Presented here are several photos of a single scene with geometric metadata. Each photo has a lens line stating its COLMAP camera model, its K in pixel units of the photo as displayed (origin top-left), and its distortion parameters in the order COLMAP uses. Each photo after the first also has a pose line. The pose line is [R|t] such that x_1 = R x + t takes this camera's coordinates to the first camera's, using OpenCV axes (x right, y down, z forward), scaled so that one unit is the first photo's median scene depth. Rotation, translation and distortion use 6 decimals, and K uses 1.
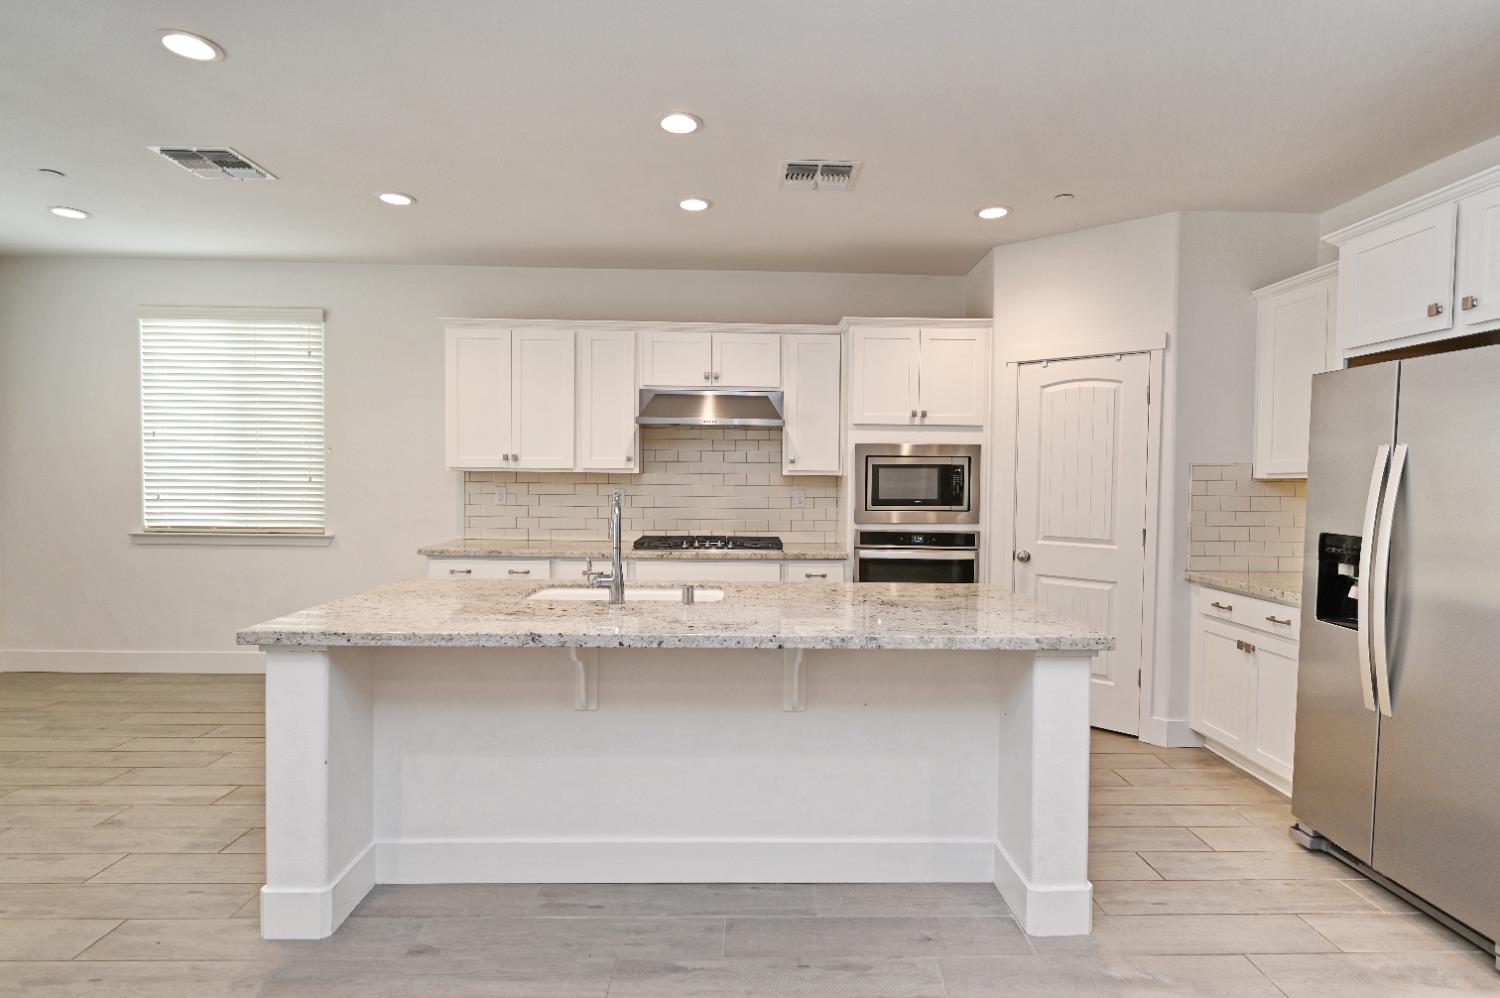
lens RADIAL K [[762.4, 0, 749.7], [0, 762.4, 495.9], [0, 0, 1]] dist [-0.002083, 0.001203]
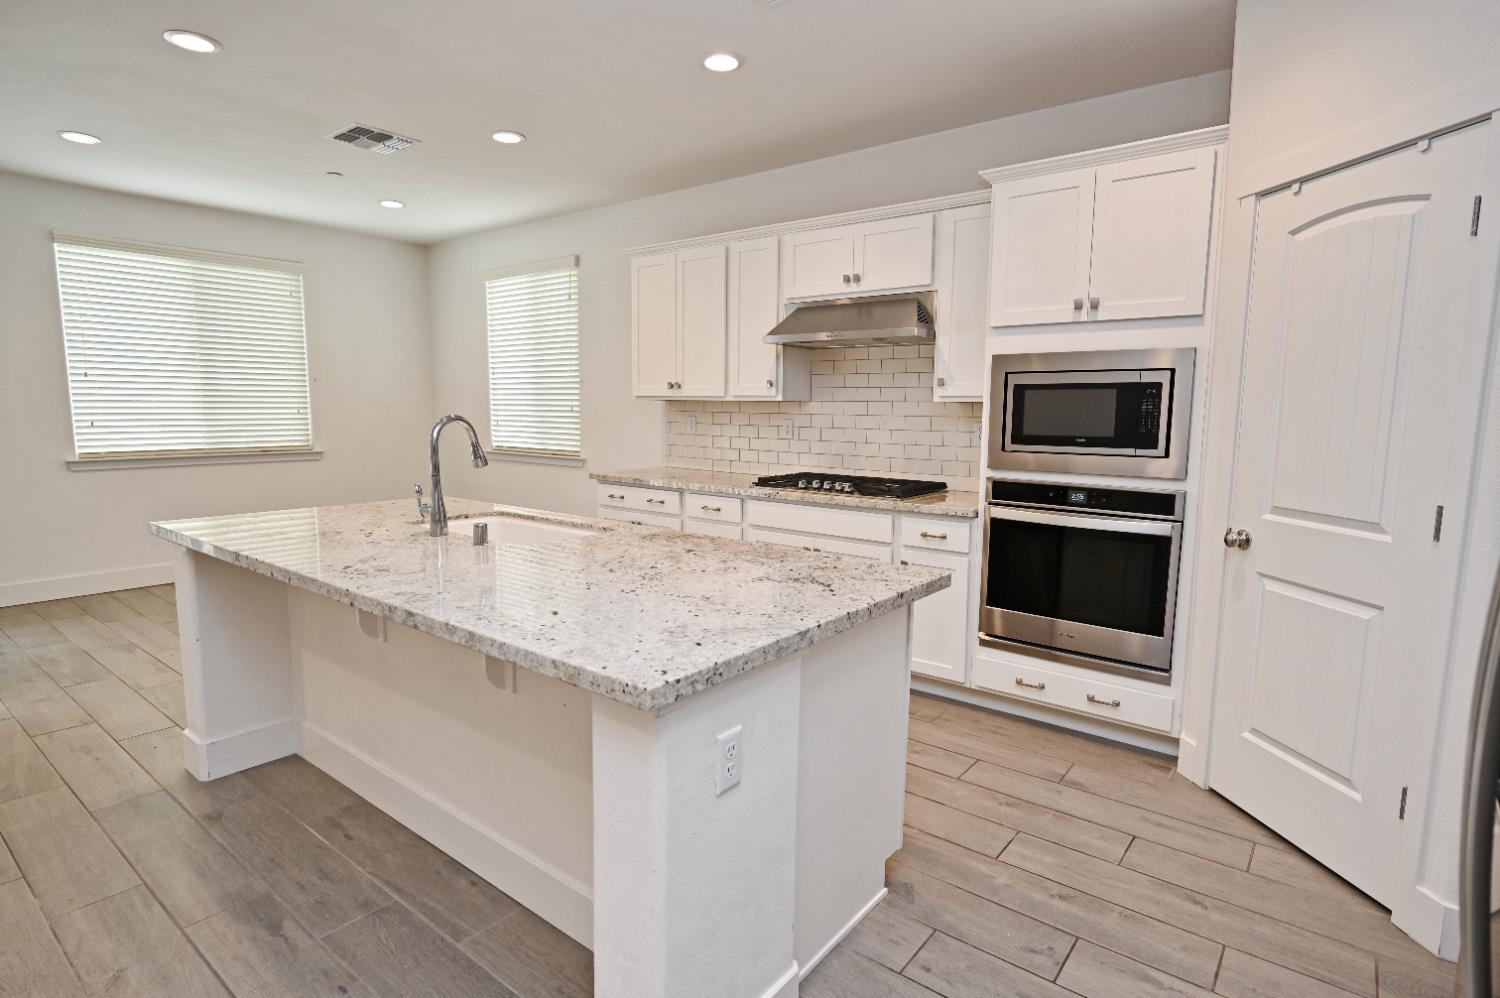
lens RADIAL K [[762.4, 0, 765.1], [0, 762.4, 498.2], [0, 0, 1]] dist [-0.002083, 0.001203]
pose [[0.779390, 0.071122, -0.622489, 0.421517], [-0.017759, 0.995645, 0.091522, 0.001992], [0.626287, -0.060276, 0.777259, 0.316260]]
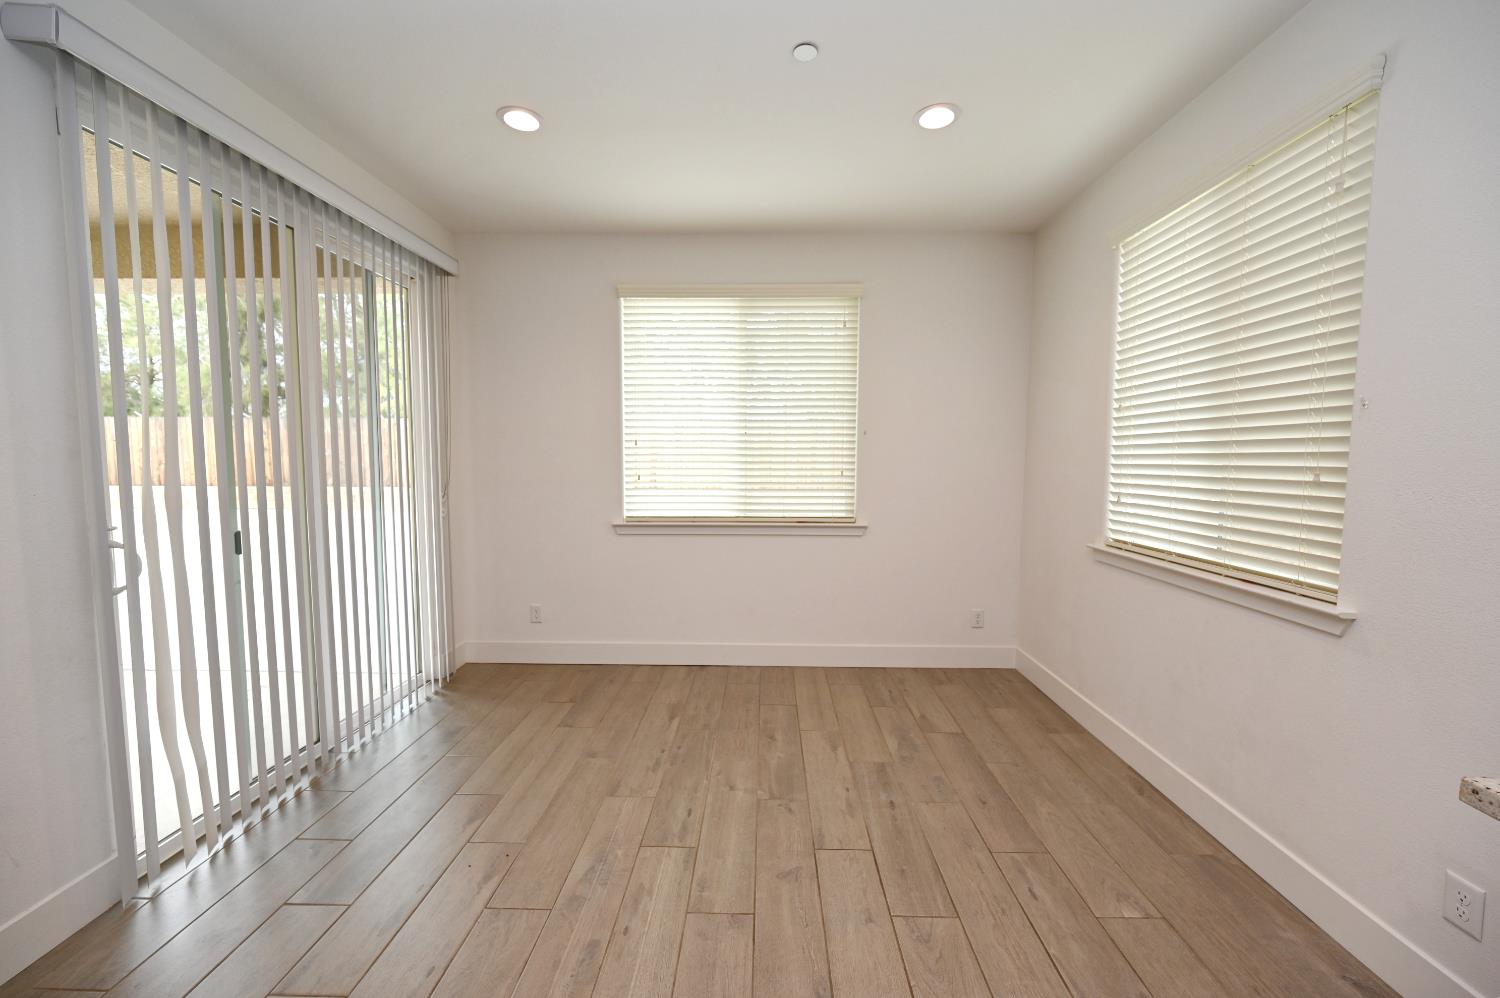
lens RADIAL K [[588.8, 0, 759.2], [0, 588.8, 502.0], [0, 0, 1]] dist [-0.000668, -0.000505]
pose [[-0.047069, 0.060083, -0.997083, -0.249088], [-0.034366, 0.997501, 0.061730, -0.020197], [0.998300, 0.037171, -0.044887, 0.780190]]
